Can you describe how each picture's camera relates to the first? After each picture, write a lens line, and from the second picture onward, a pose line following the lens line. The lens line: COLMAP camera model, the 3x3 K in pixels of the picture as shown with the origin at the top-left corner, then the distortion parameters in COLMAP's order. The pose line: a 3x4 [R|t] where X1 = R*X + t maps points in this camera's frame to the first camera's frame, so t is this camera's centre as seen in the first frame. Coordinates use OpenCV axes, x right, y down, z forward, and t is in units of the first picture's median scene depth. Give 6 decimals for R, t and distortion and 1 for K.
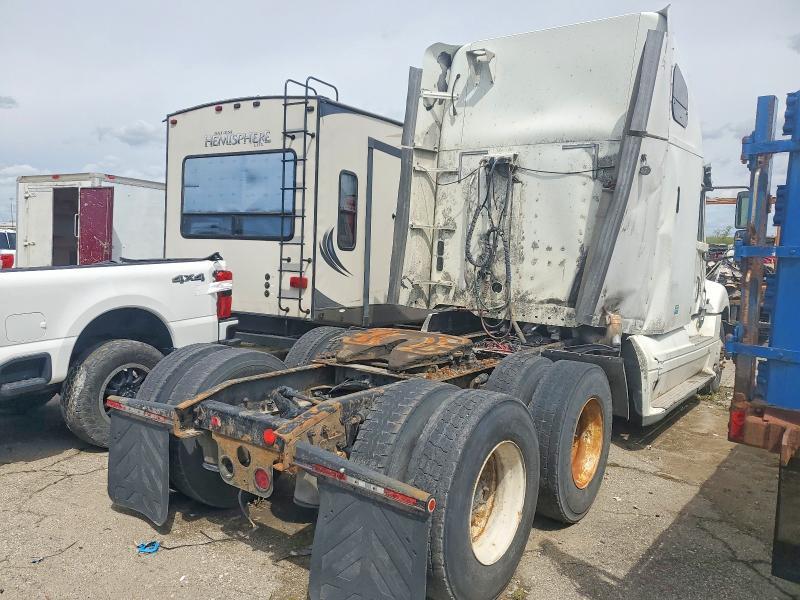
lens RADIAL K [[622.1, 0, 404.1], [0, 622.1, 300.5], [0, 0, 1]] dist [0.010066, 0.001969]
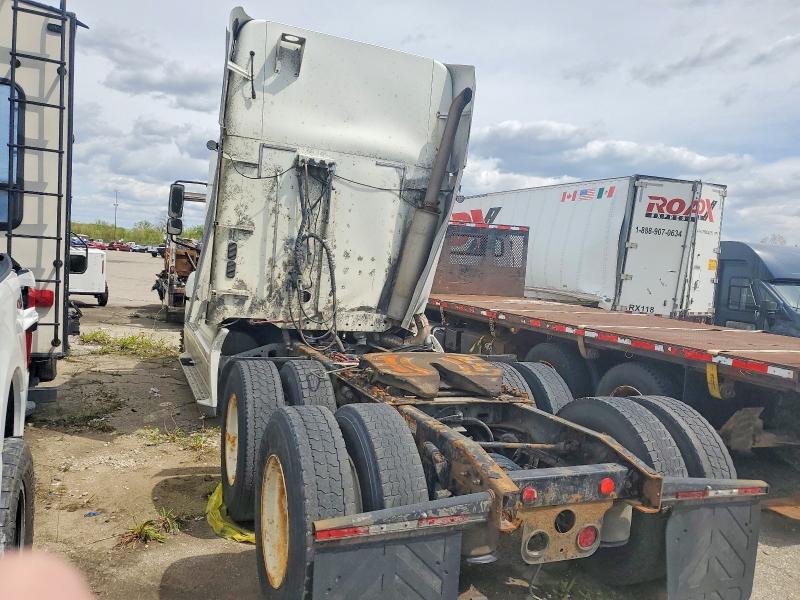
lens RADIAL K [[622.1, 0, 404.1], [0, 622.1, 300.5], [0, 0, 1]] dist [0.010066, 0.001969]
pose [[0.492154, -0.048423, 0.869160, -0.603892], [0.011936, 0.998733, 0.048883, -0.059821], [-0.870426, -0.013684, 0.492108, 0.405422]]
